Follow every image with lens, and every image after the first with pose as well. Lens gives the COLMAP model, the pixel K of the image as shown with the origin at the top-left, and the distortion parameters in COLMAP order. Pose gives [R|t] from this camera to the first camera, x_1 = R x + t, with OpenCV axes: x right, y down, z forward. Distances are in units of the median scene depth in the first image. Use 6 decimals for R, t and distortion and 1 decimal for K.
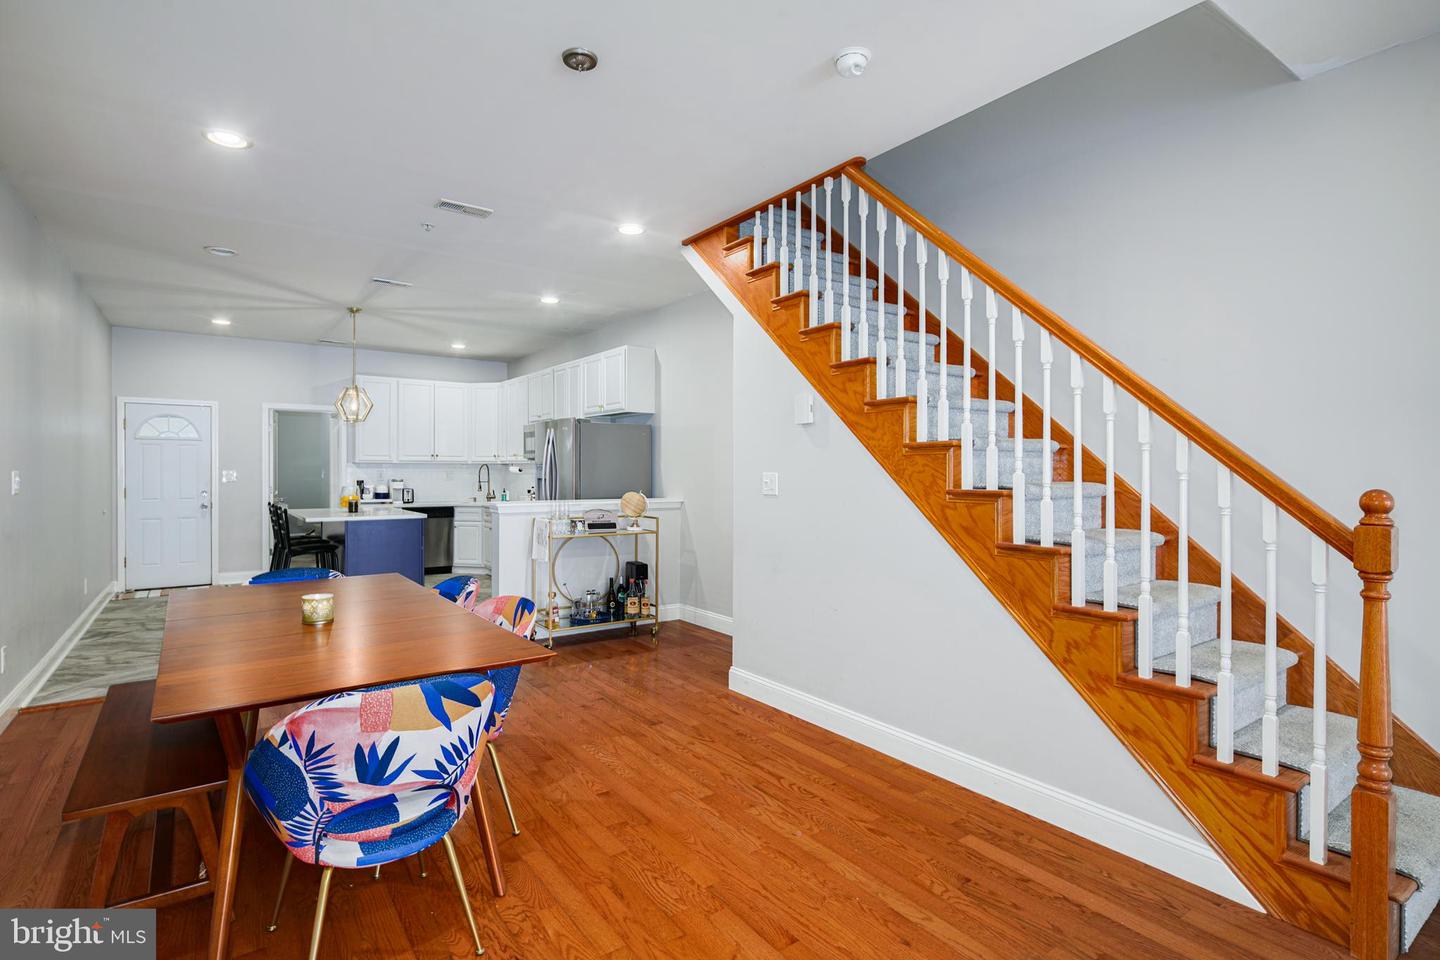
lens RADIAL K [[712.5, 0, 708.5], [0, 712.5, 475.5], [0, 0, 1]] dist [0.003866, -0.002315]
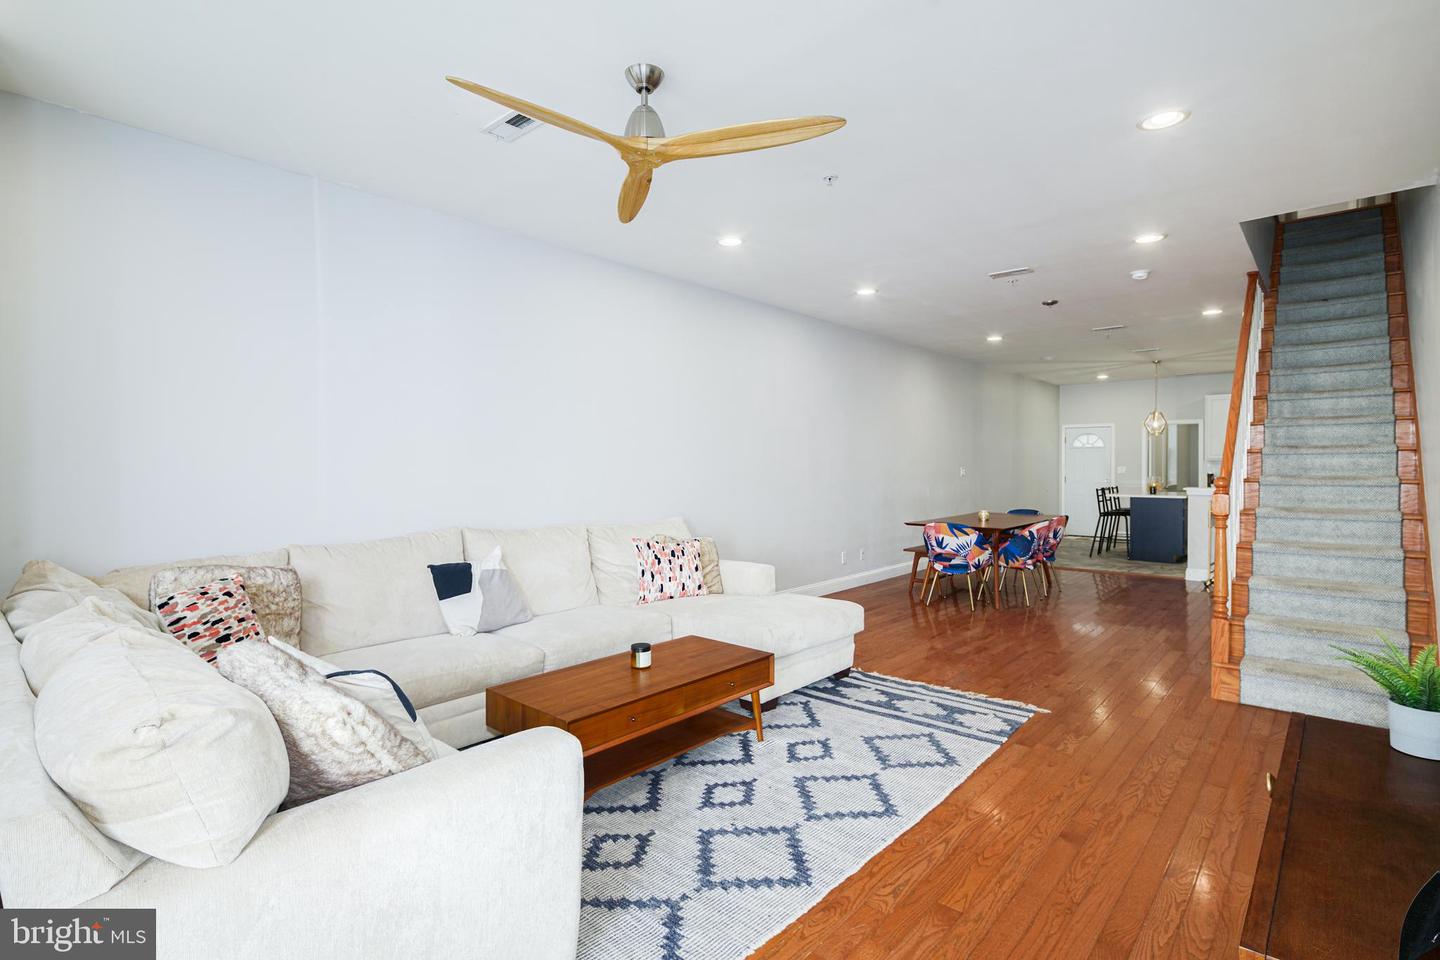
lens RADIAL K [[712.5, 0, 710.4], [0, 712.5, 476.3], [0, 0, 1]] dist [0.003866, -0.002315]
pose [[0.233727, 0.011826, -0.972230, 1.095668], [-0.004408, 0.999929, 0.011103, 0.000546], [0.972292, 0.001691, 0.233762, -0.410969]]
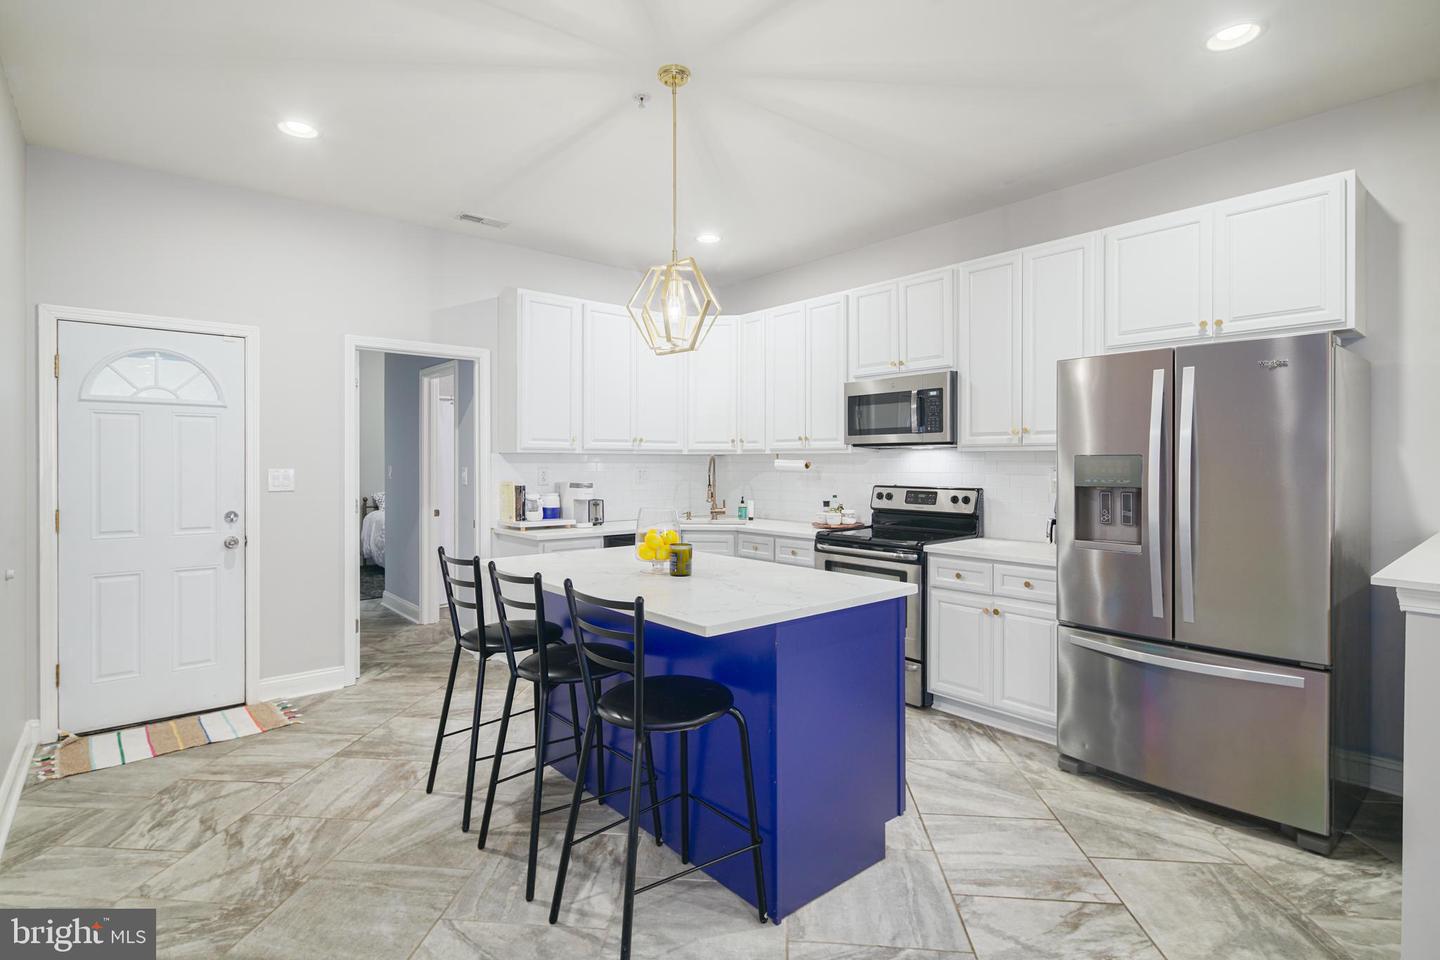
lens RADIAL K [[712.5, 0, 717.7], [0, 712.5, 469.8], [0, 0, 1]] dist [0.003866, -0.002315]
pose [[0.996283, -0.005451, 0.085973, -0.713811], [0.005071, 0.999976, 0.004633, -0.013014], [-0.085996, -0.004180, 0.996287, 0.832603]]
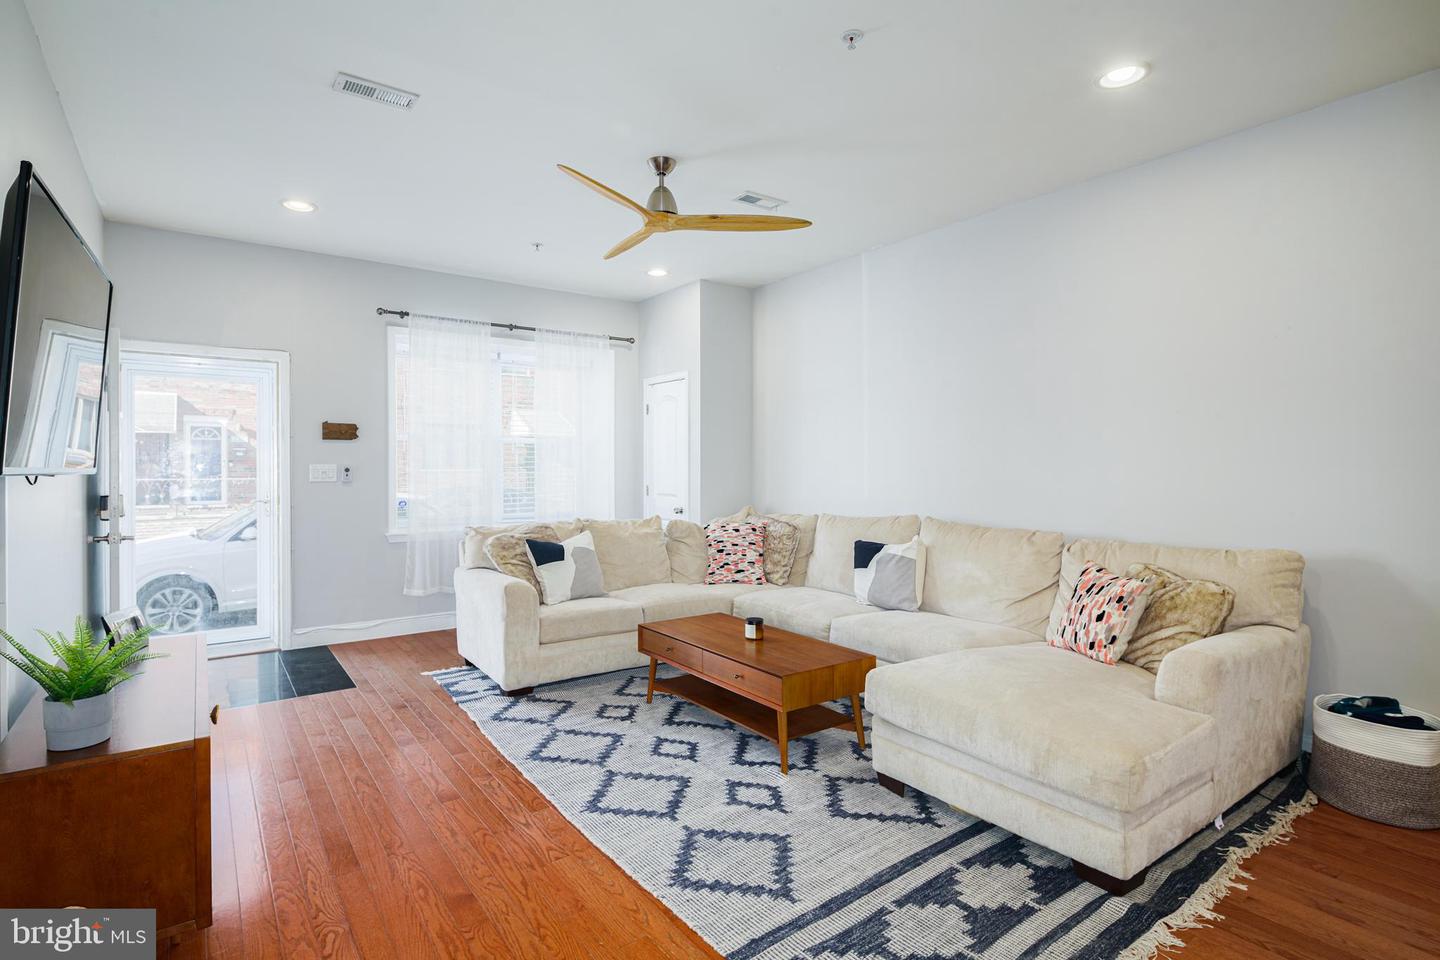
lens RADIAL K [[712.5, 0, 712.2], [0, 712.5, 464.7], [0, 0, 1]] dist [0.003866, -0.002315]
pose [[-0.999870, -0.004028, -0.015585, 0.487906], [-0.004063, 0.999989, 0.002194, 0.002707], [0.015576, 0.002257, -0.999876, 0.433126]]
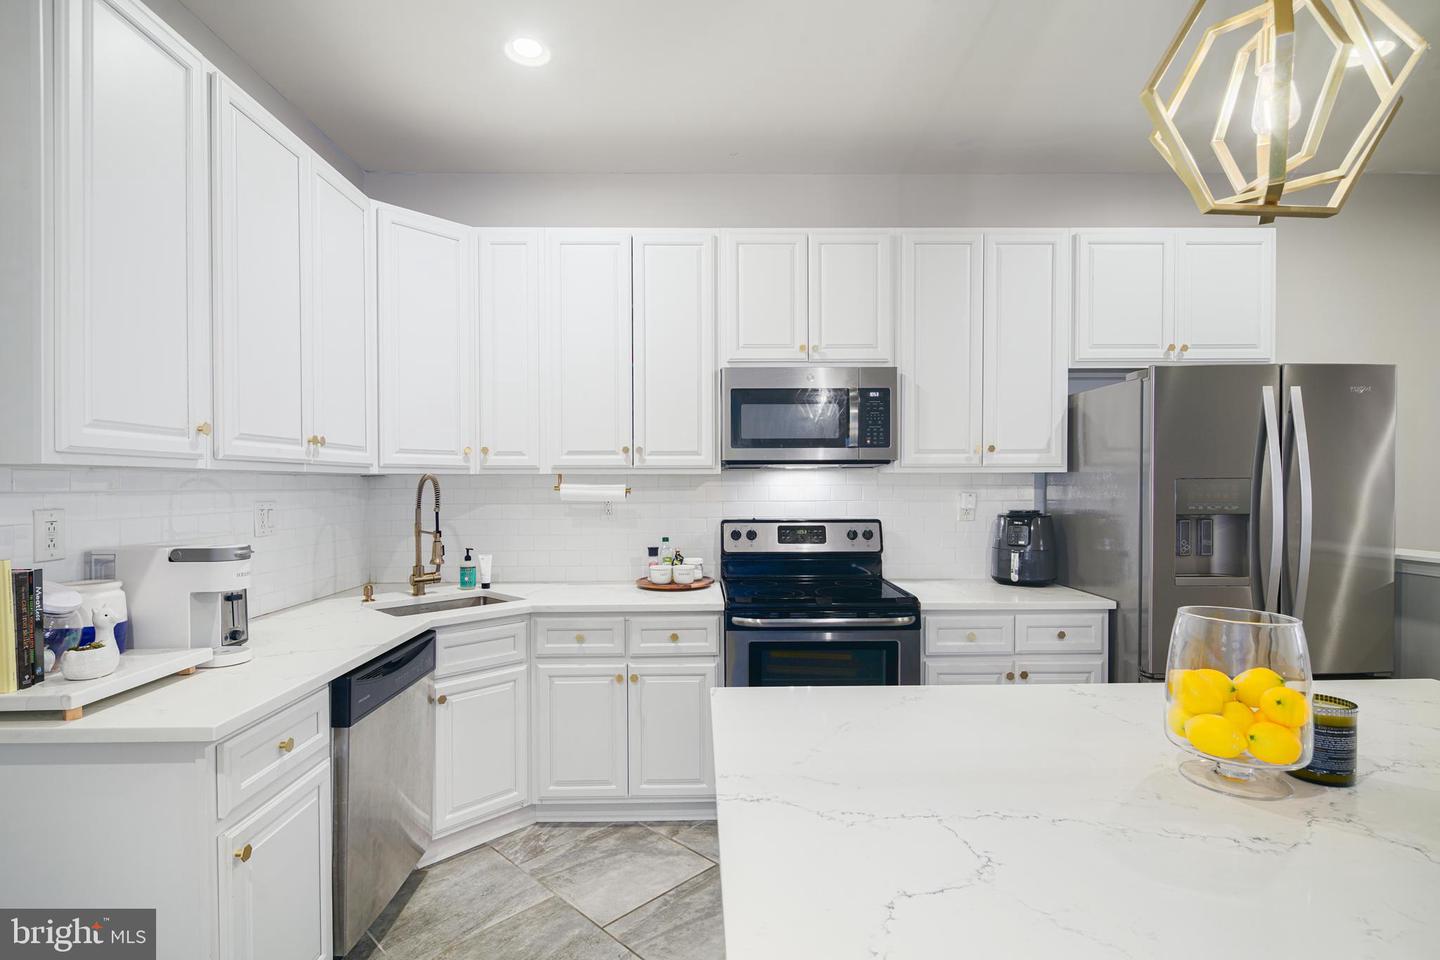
lens RADIAL K [[712.5, 0, 709.6], [0, 712.5, 492.7], [0, 0, 1]] dist [0.003866, -0.002315]
pose [[0.558737, -0.018627, 0.829136, -0.995847], [0.011272, 0.999826, 0.014866, -0.023018], [-0.829268, 0.001040, 0.558850, 1.434293]]
